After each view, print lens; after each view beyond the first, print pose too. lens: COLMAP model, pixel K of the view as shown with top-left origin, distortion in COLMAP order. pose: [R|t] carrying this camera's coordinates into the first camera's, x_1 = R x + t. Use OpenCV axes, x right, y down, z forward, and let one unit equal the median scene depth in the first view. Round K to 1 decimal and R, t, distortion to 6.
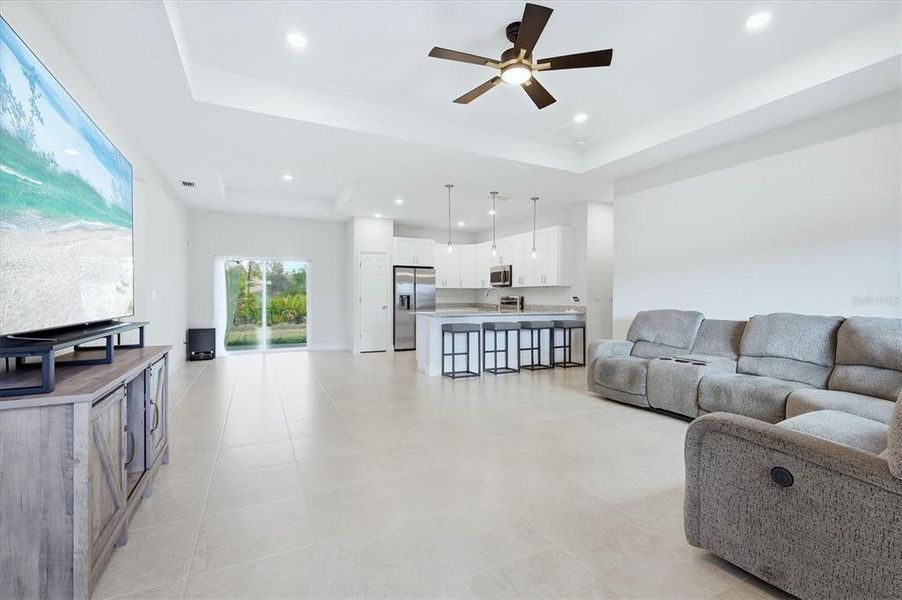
lens RADIAL K [[393.0, 0, 451.3], [0, 393.0, 298.0], [0, 0, 1]] dist [-0.000367, 0.000037]
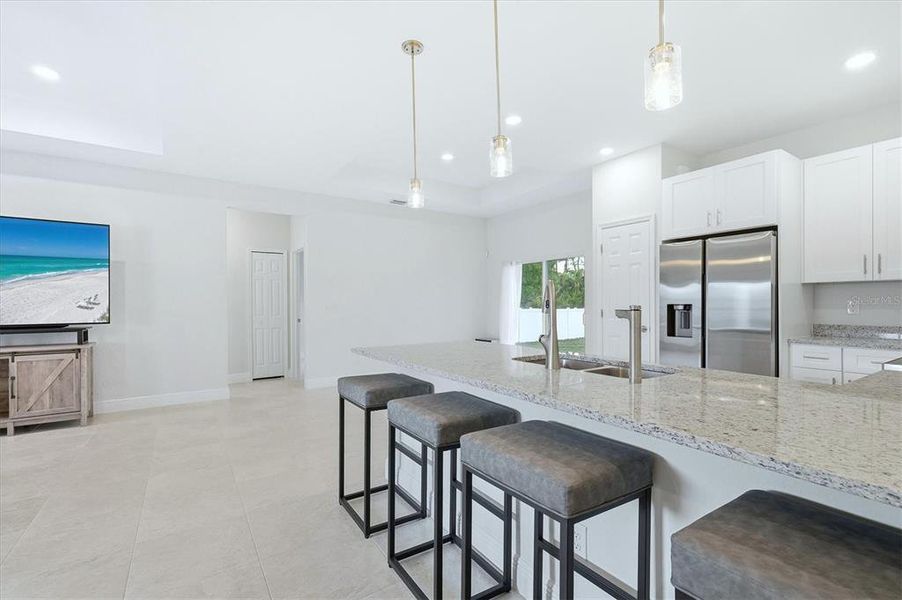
lens RADIAL K [[409.3, 0, 449.8], [0, 409.3, 302.6], [0, 0, 1]] dist [-0.001142, -0.000112]
pose [[0.100987, -0.004433, -0.994878, 0.316762], [0.006023, 0.999974, -0.003844, -0.008535], [0.994870, -0.005604, 0.101011, 0.705784]]
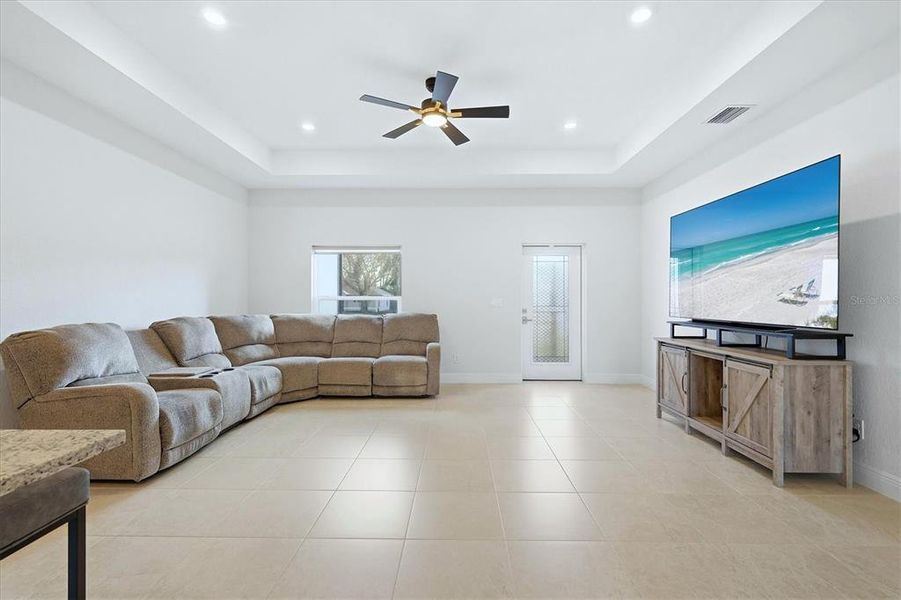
lens RADIAL K [[396.6, 0, 450.5], [0, 396.6, 300.0], [0, 0, 1]] dist [0.001374, 0.000233]
pose [[-0.891609, -0.004243, 0.452786, -0.149982], [-0.004113, 0.999991, 0.001271, -0.007643], [-0.452787, -0.000729, -0.891618, 0.707414]]
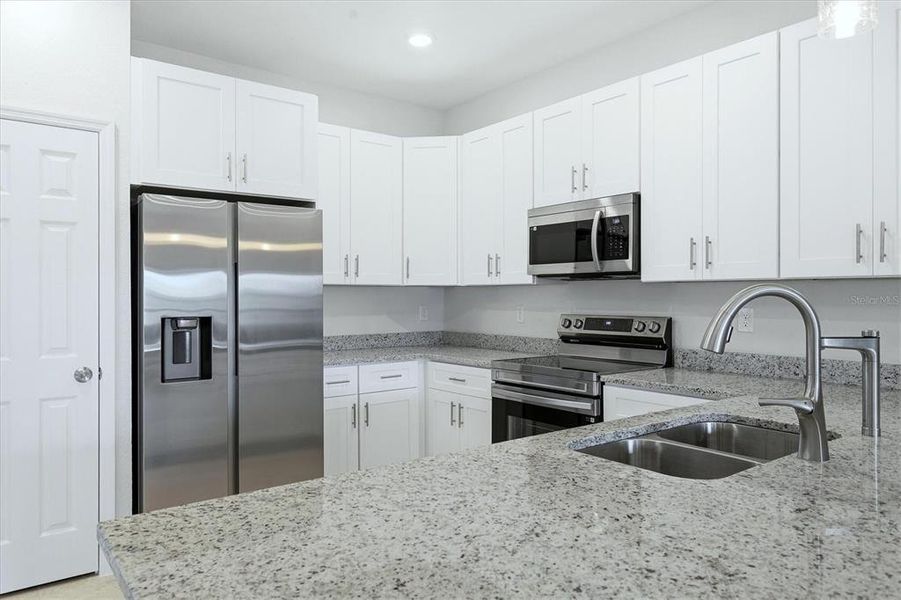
lens RADIAL K [[615.3, 0, 450.5], [0, 615.3, 300.0], [0, 0, 1]] dist [0.000968, 0.000001]
pose [[0.980915, -0.006082, 0.194343, -0.038361], [0.005080, 0.999971, 0.005658, -0.018156], [-0.194372, -0.004563, 0.980917, 0.627039]]
